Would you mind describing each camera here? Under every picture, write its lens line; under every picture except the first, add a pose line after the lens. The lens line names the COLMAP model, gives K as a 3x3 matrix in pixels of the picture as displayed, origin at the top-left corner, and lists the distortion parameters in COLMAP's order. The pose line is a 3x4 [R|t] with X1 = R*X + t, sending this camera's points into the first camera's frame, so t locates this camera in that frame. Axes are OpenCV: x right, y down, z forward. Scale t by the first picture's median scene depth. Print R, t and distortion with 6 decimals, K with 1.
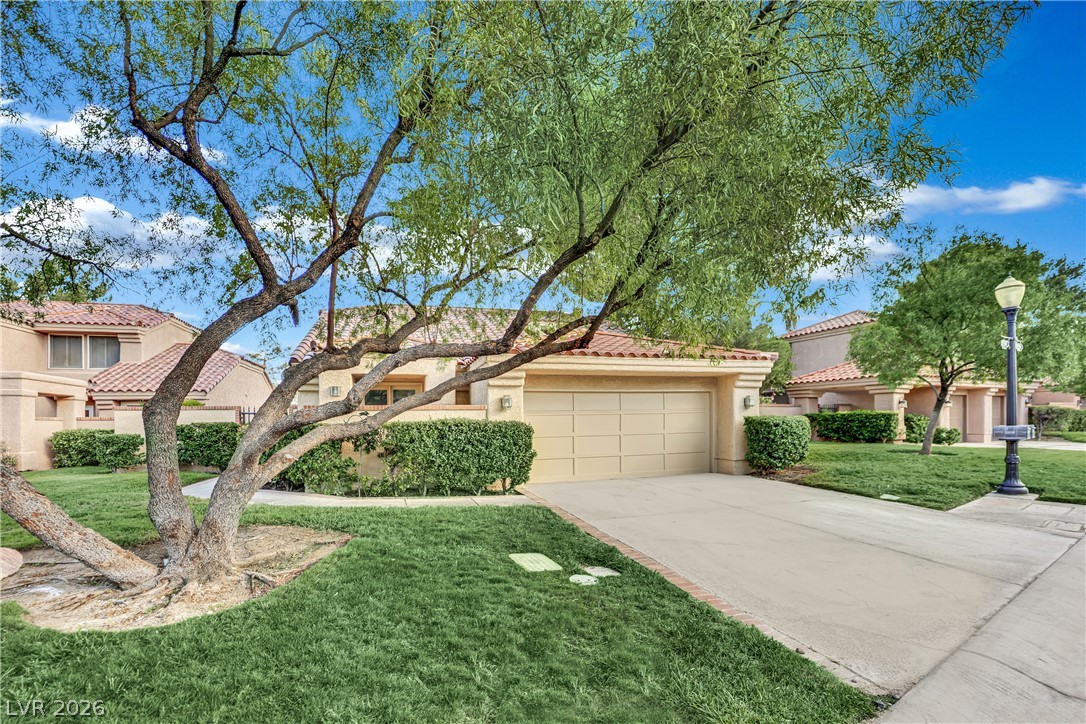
lens RADIAL K [[457.8, 0, 541.7], [0, 457.8, 419.9], [0, 0, 1]] dist [-0.013531, -0.000055]
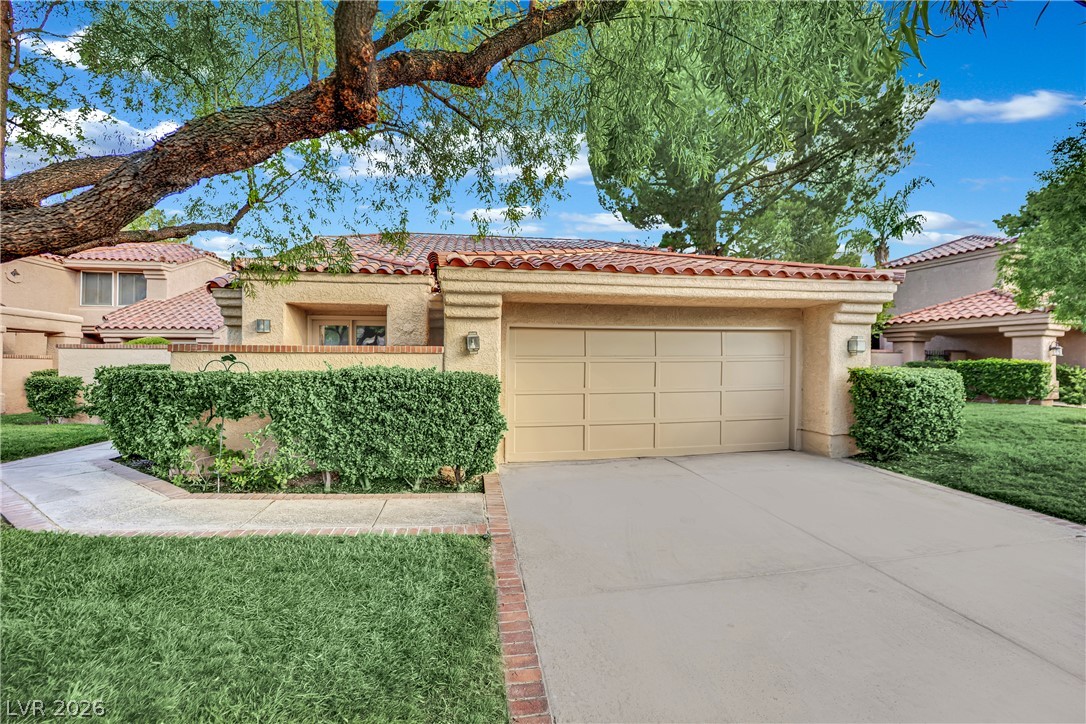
lens RADIAL K [[449.4, 0, 557.5], [0, 449.4, 357.7], [0, 0, 1]] dist [-0.019206, -0.000360]
pose [[0.994569, 0.012143, -0.103365, 0.094808], [-0.013157, 0.999872, -0.009141, -0.010832], [0.103241, 0.010451, 0.994601, 0.317027]]
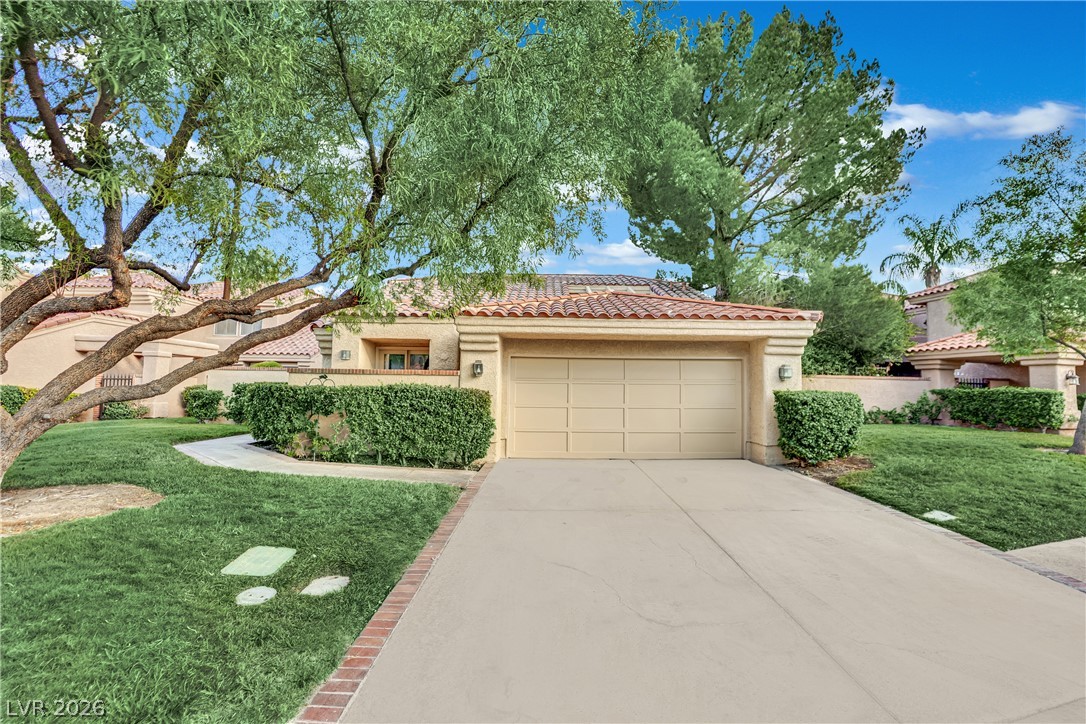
lens RADIAL K [[449.4, 0, 543.0], [0, 449.4, 362.0], [0, 0, 1]] dist [-0.019470, 0.000031]
pose [[0.961220, 0.012276, -0.275511, 0.257558], [-0.027358, 0.998326, -0.050966, -0.006867], [0.274424, 0.056527, 0.959946, 0.132496]]
